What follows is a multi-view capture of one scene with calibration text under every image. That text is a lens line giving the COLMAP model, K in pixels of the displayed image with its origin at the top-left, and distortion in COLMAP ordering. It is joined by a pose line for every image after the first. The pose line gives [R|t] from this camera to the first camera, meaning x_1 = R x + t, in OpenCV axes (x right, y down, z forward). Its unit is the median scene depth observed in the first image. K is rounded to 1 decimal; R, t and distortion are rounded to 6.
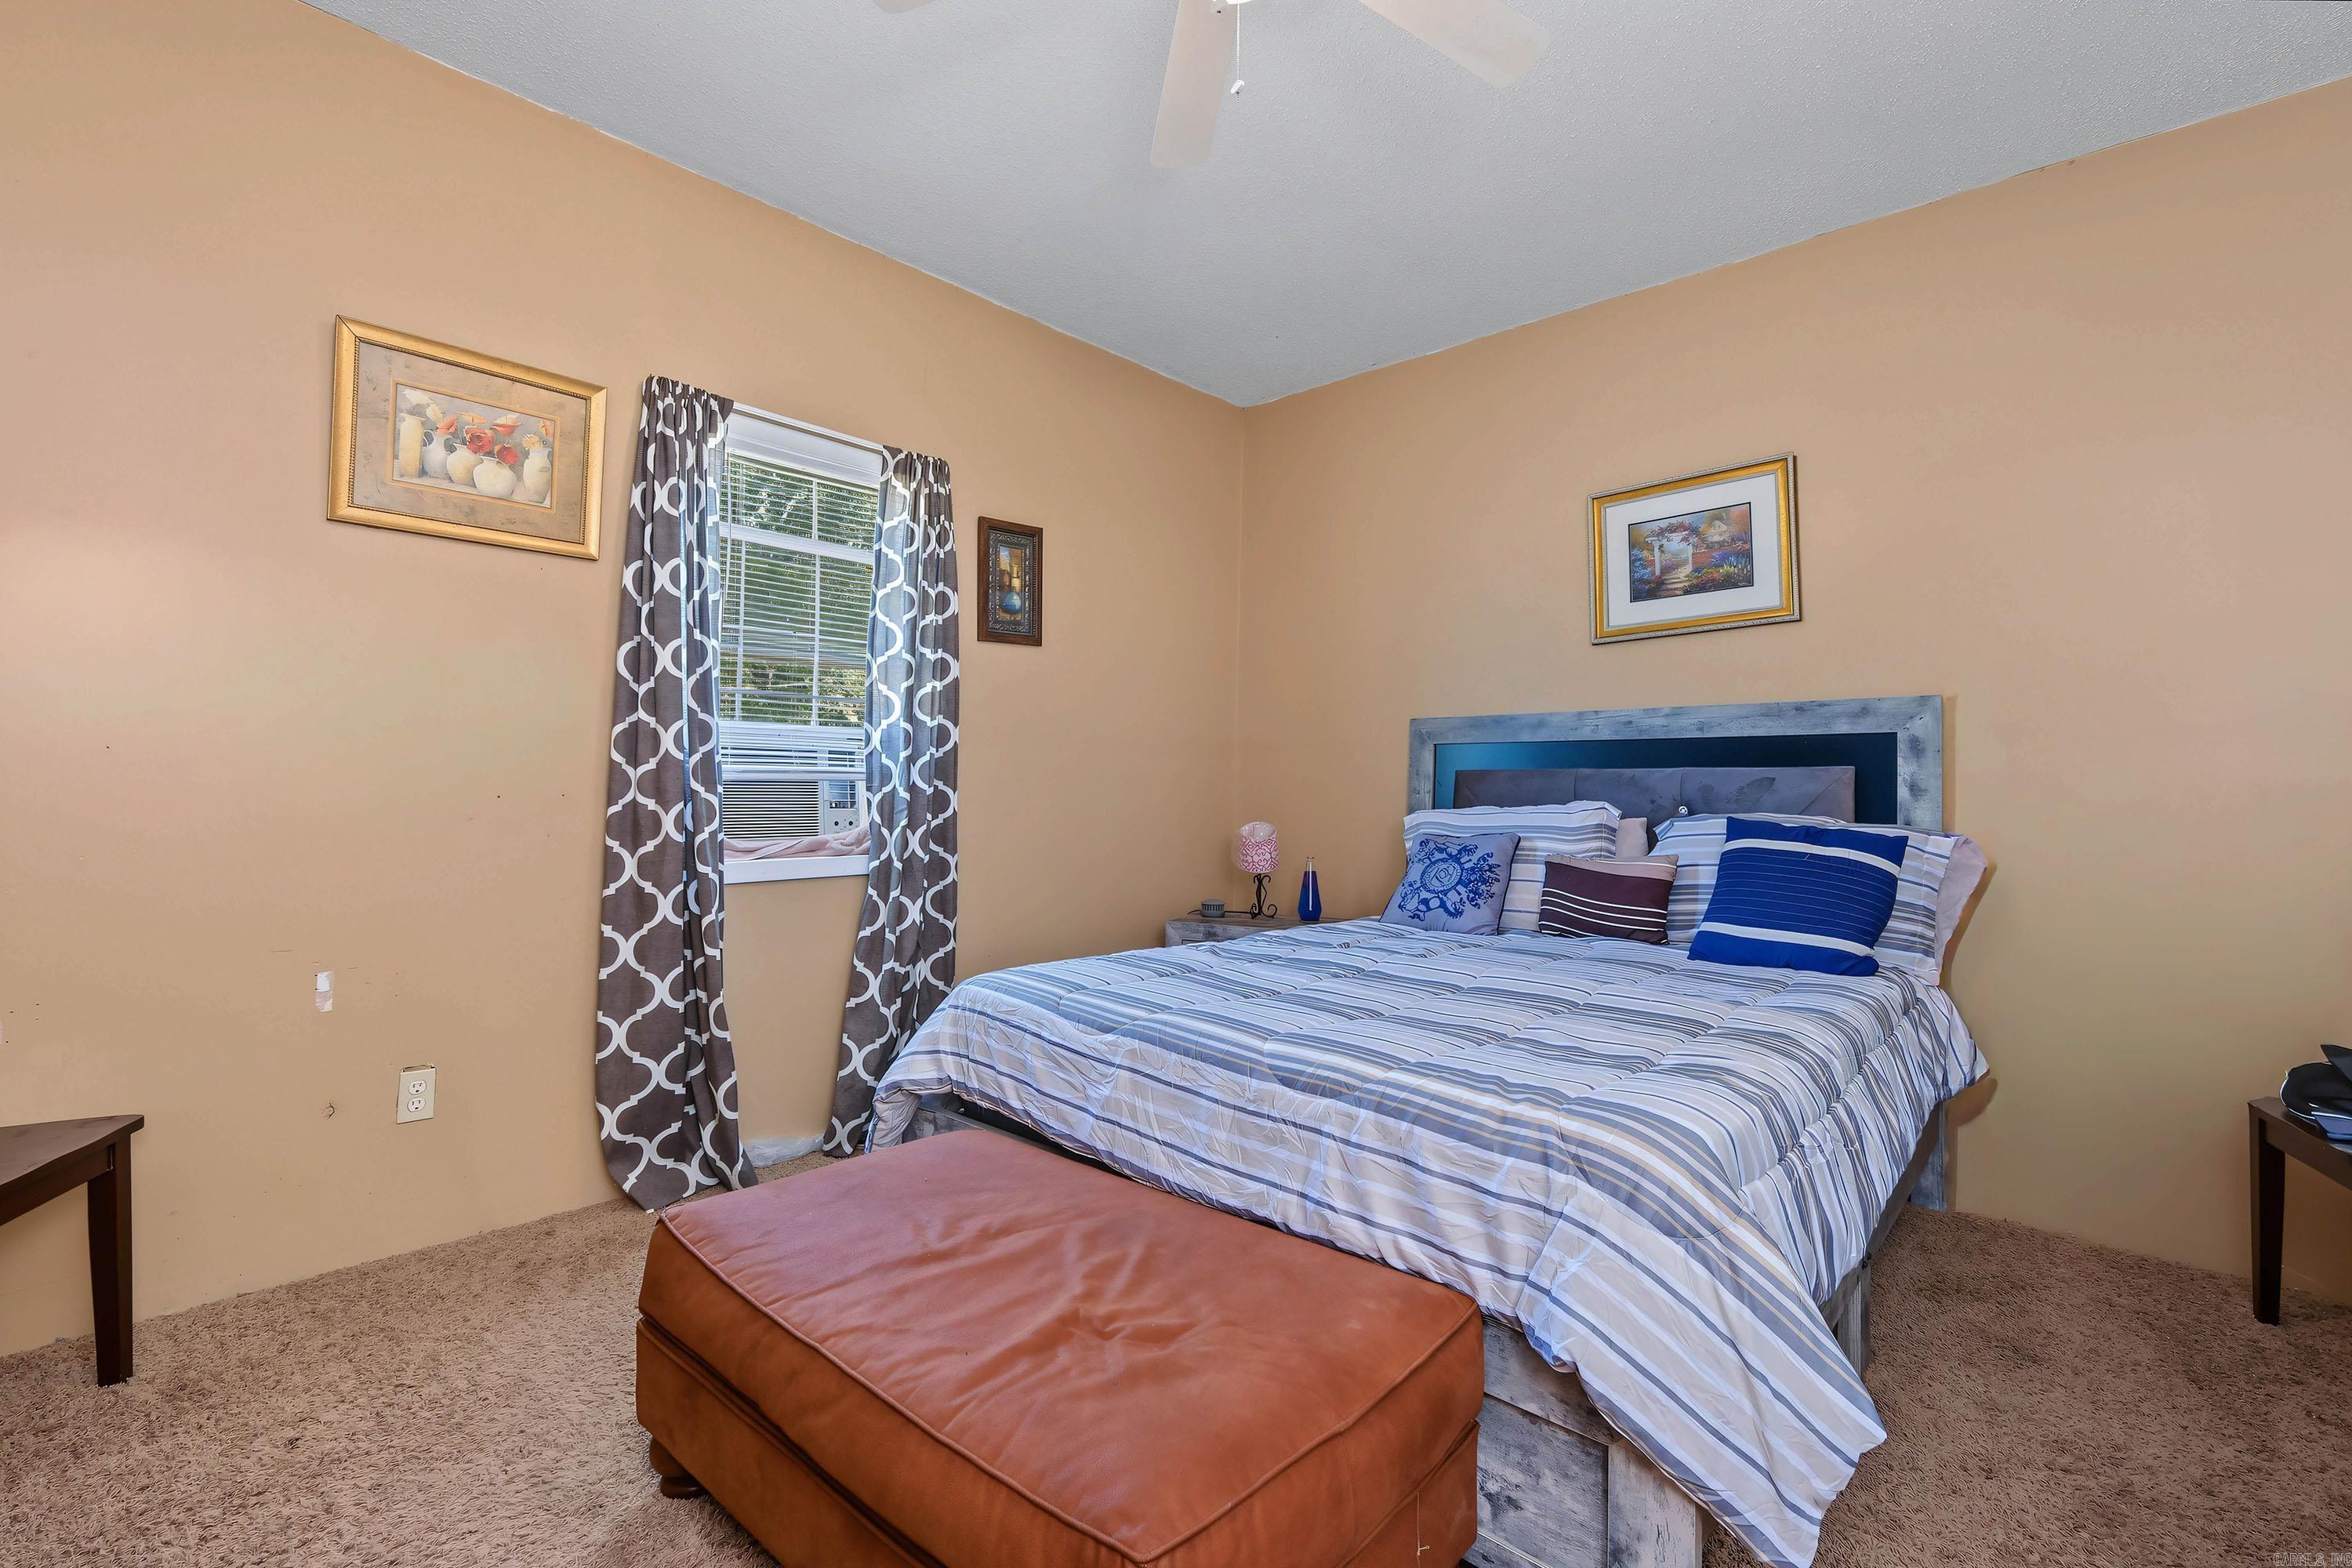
lens RADIAL K [[1037.7, 0, 1163.0], [0, 1037.7, 790.7], [0, 0, 1]] dist [-0.004246, 0.000401]
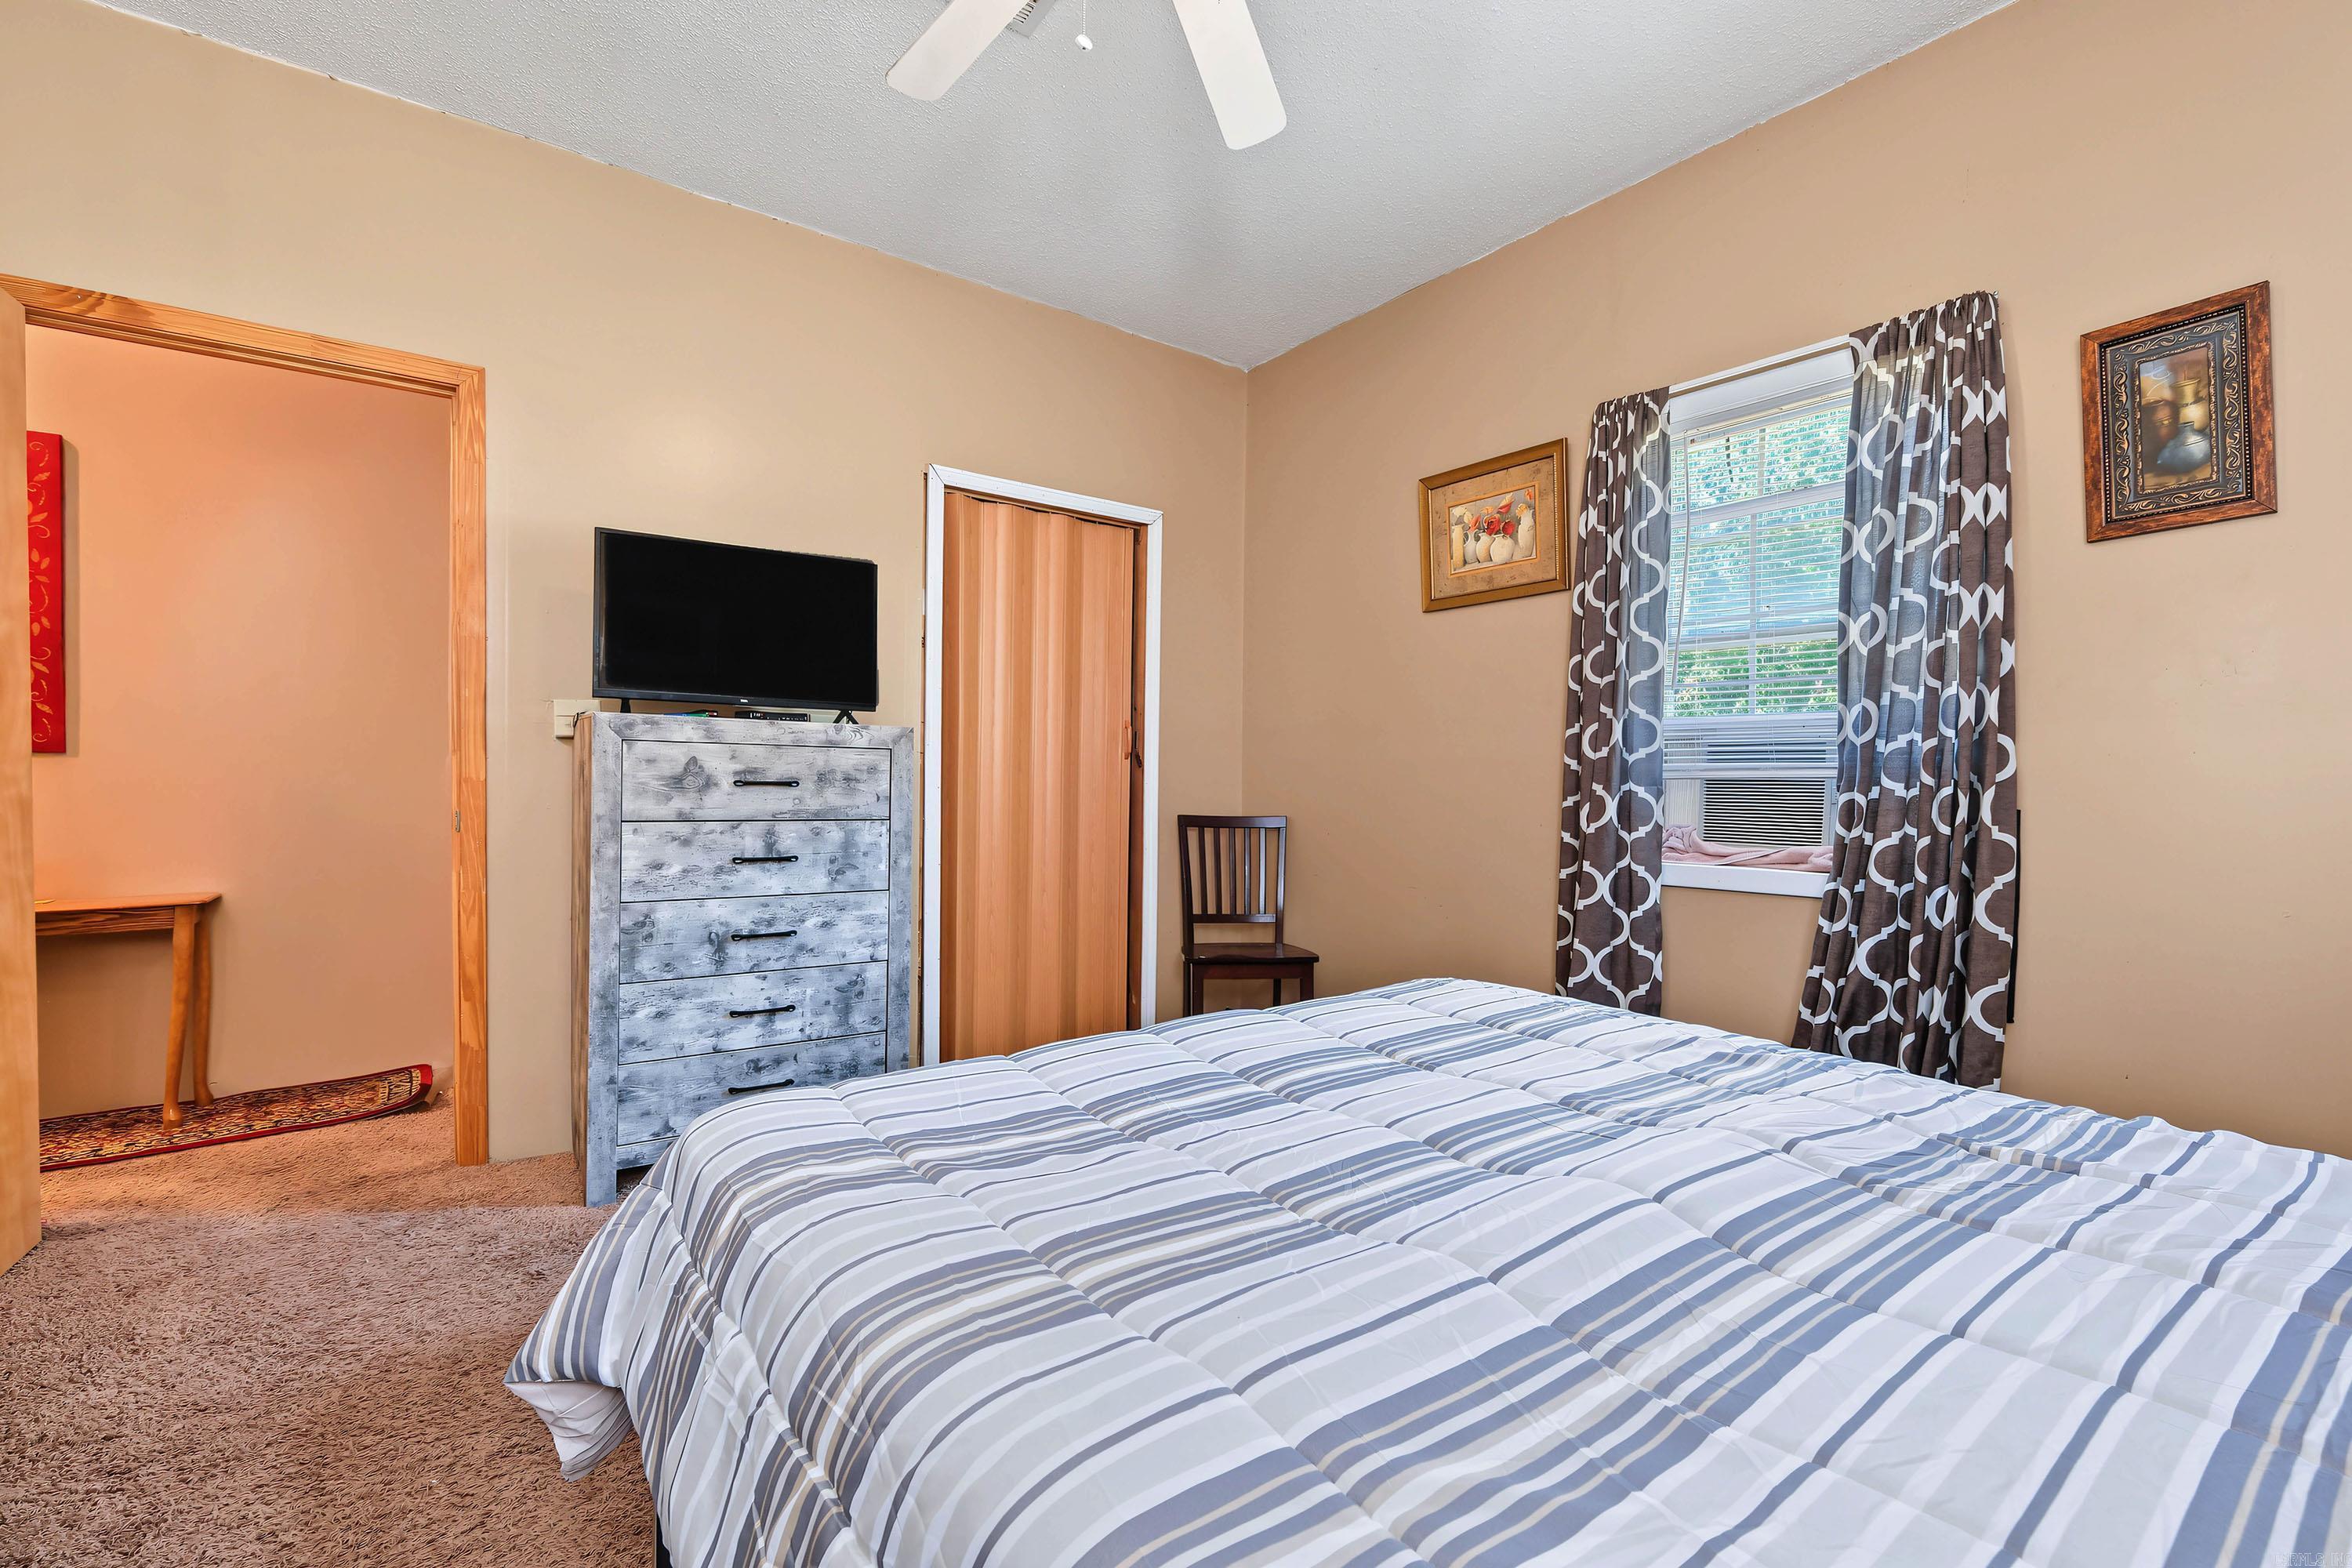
lens RADIAL K [[1037.7, 0, 1163.0], [0, 1037.7, 790.7], [0, 0, 1]] dist [-0.004246, 0.000401]
pose [[-0.205565, 0.015149, -0.978526, 0.577901], [-0.000088, 0.999880, 0.015498, -0.012906], [0.978643, 0.003272, -0.205539, 0.673814]]
